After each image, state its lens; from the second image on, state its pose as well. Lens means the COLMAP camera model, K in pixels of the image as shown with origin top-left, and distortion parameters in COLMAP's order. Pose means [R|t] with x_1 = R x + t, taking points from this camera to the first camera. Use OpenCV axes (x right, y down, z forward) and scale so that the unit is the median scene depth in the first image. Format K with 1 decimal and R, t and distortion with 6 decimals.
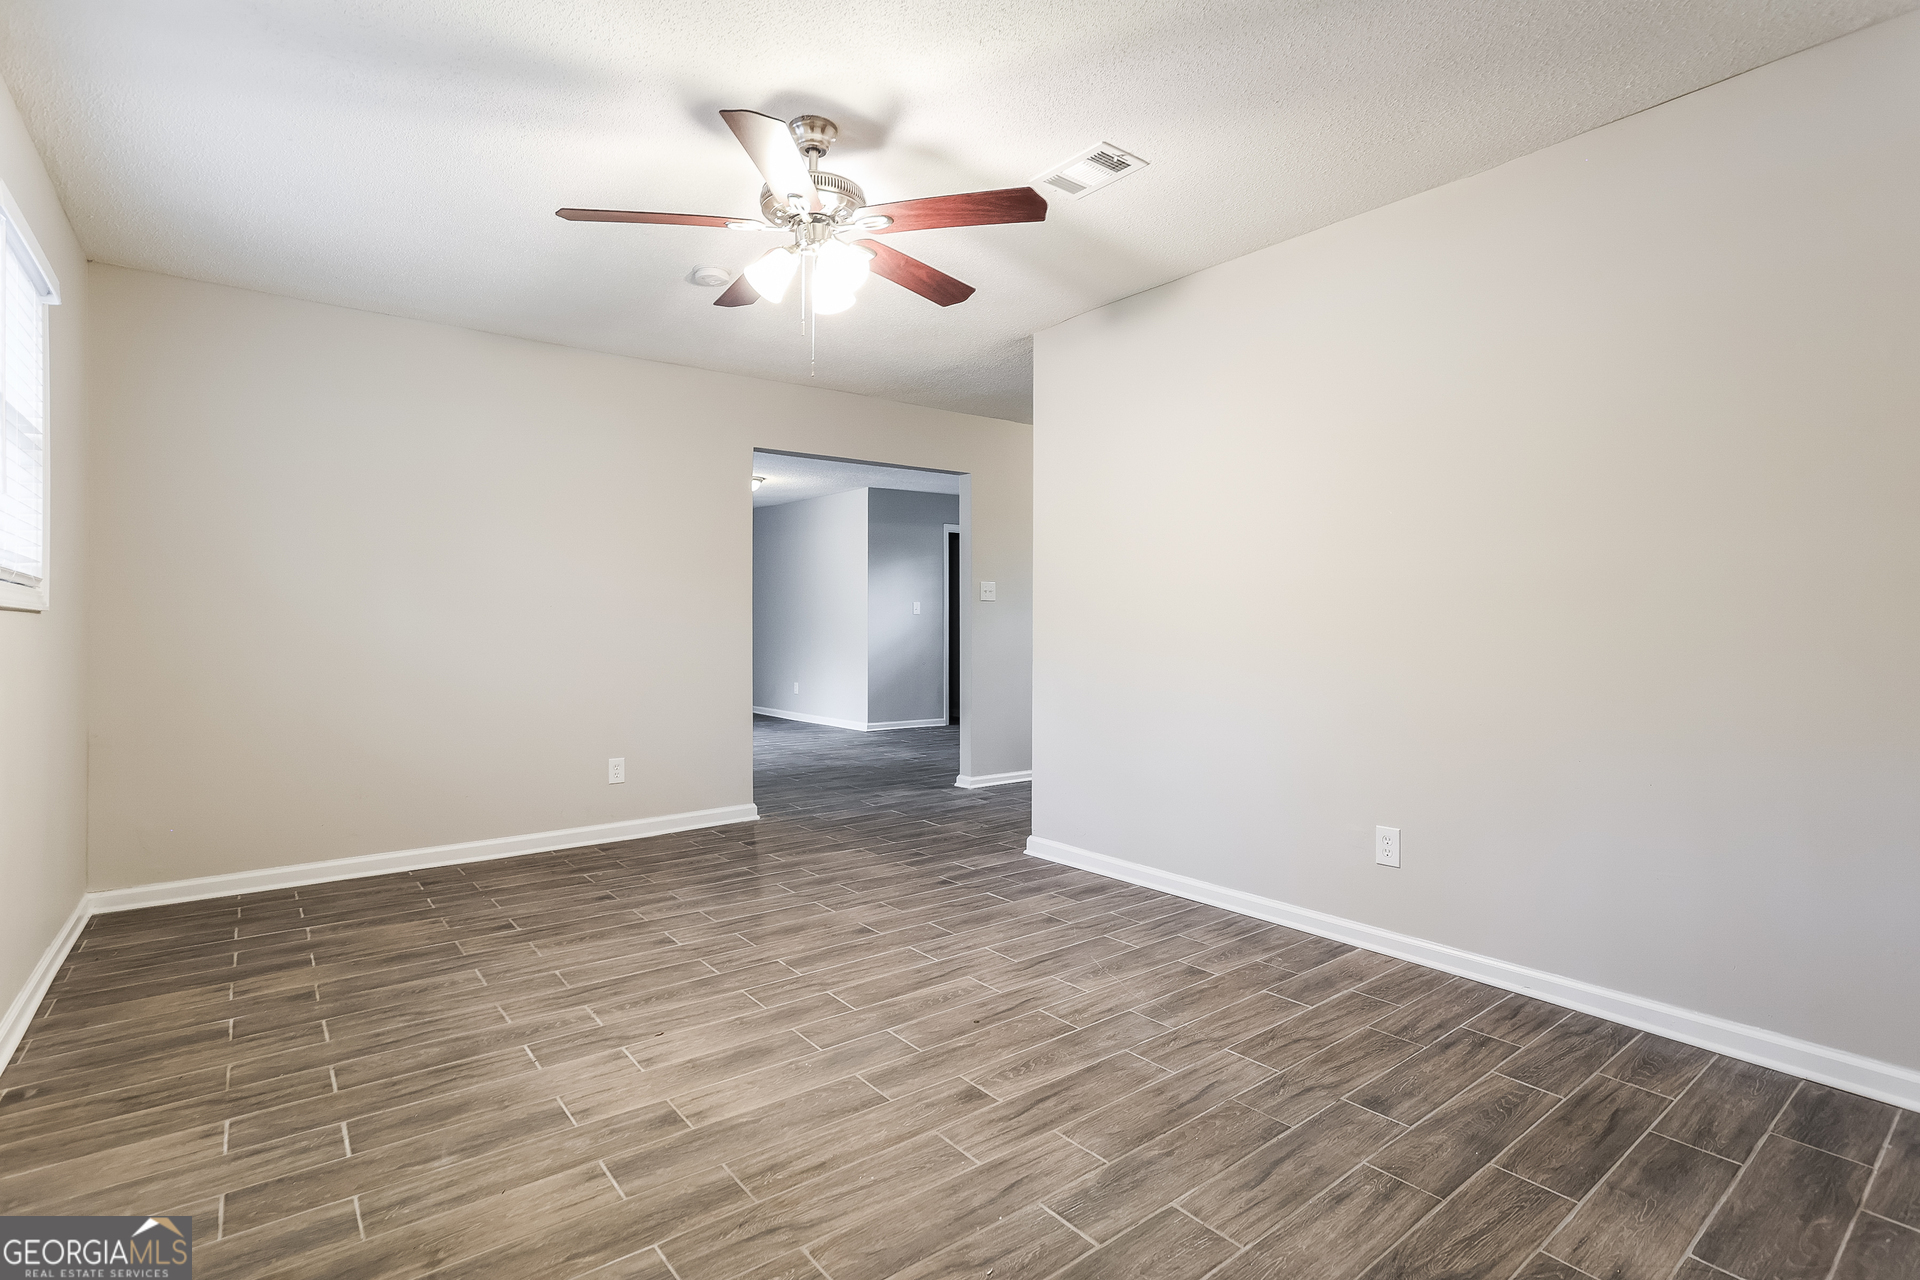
lens RADIAL K [[927.8, 0, 960.0], [0, 927.8, 640.0], [0, 0, 1]] dist [-0.067107, 0.034830]
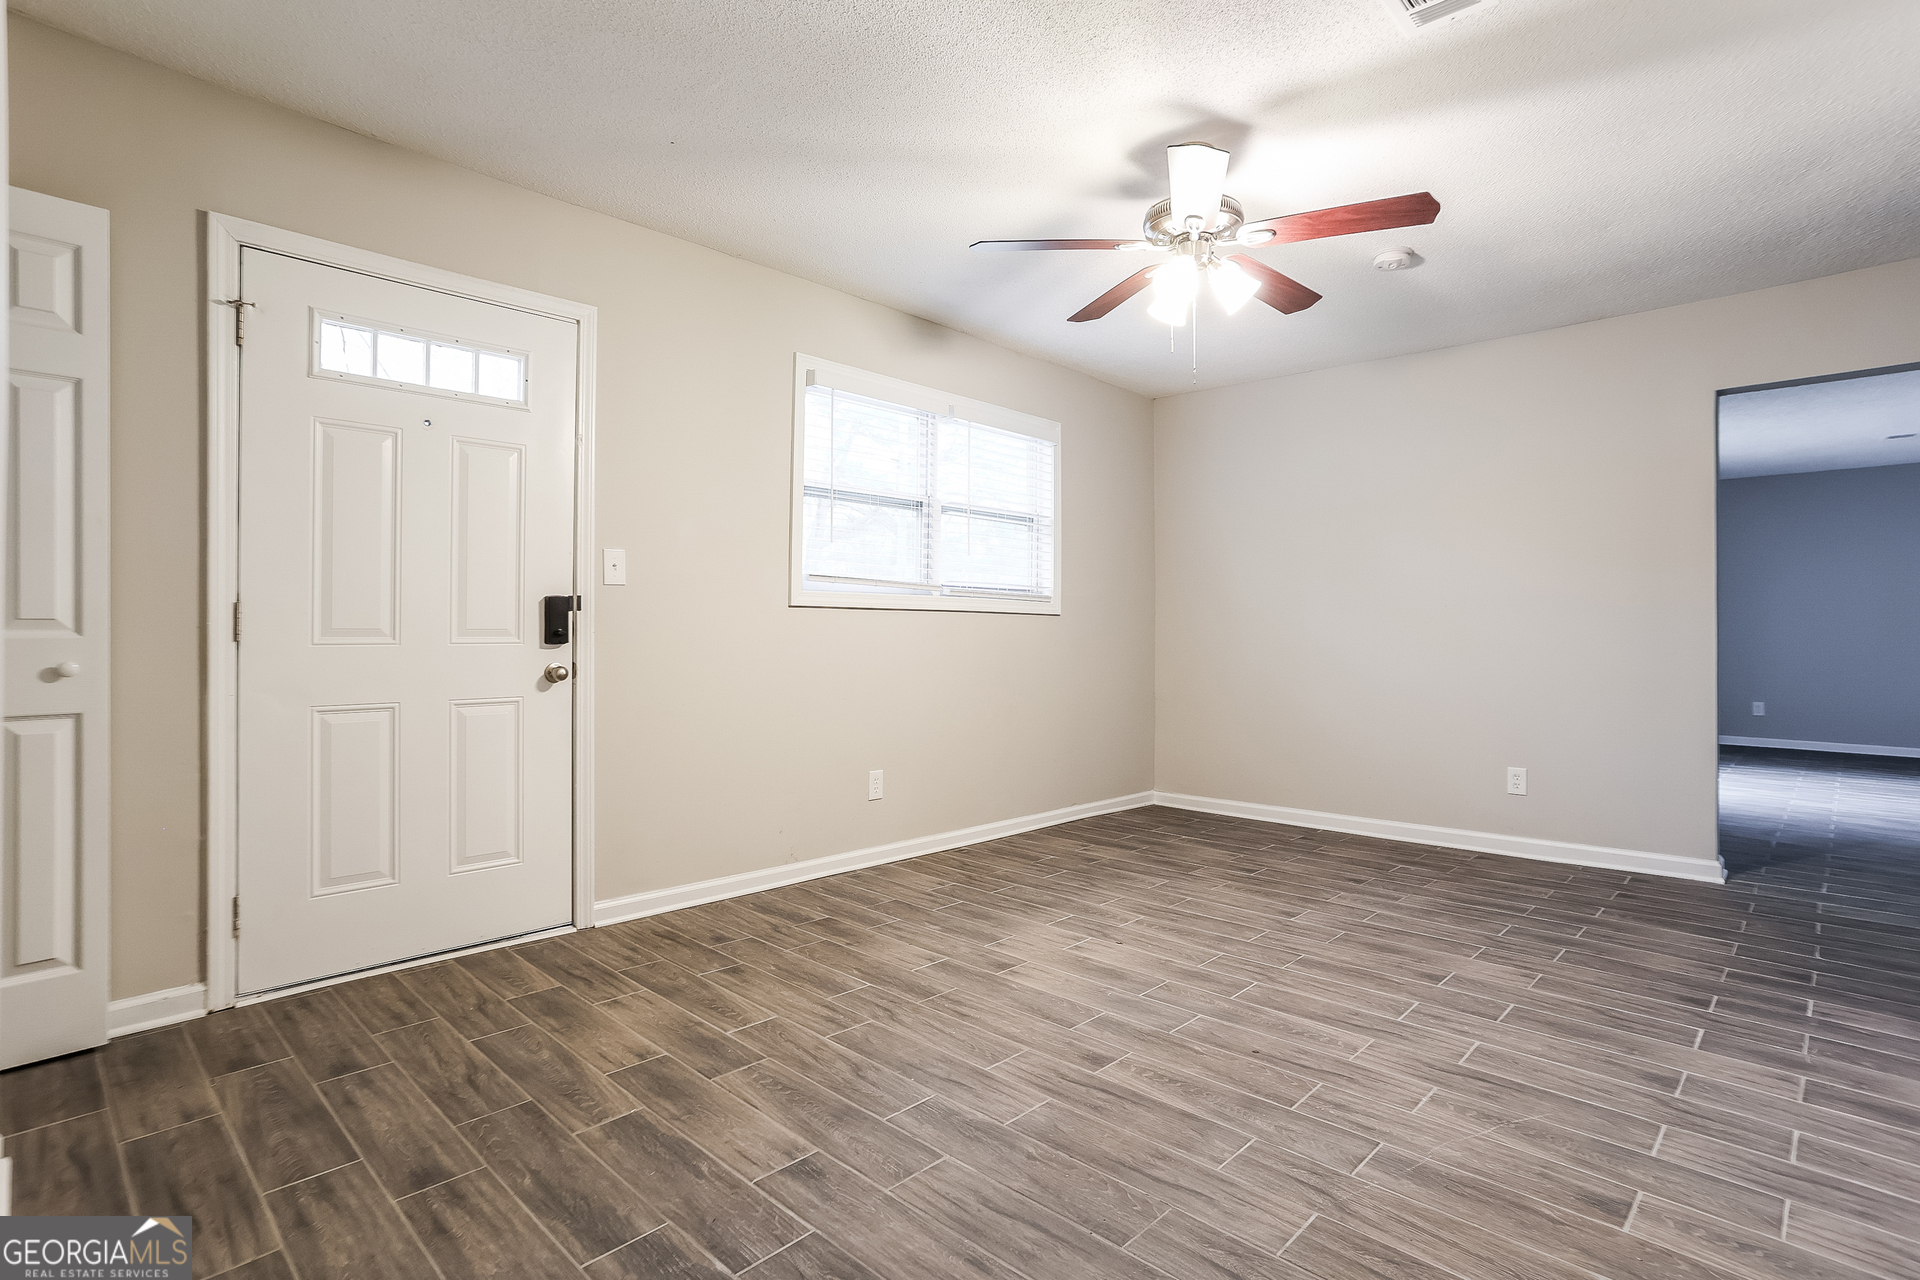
lens RADIAL K [[927.8, 0, 960.0], [0, 927.8, 640.0], [0, 0, 1]] dist [-0.067107, 0.034830]
pose [[0.139416, 0.010331, -0.990180, 0.803446], [-0.022586, 0.999719, 0.007250, 0.009227], [0.989976, 0.021354, 0.139610, 0.537084]]
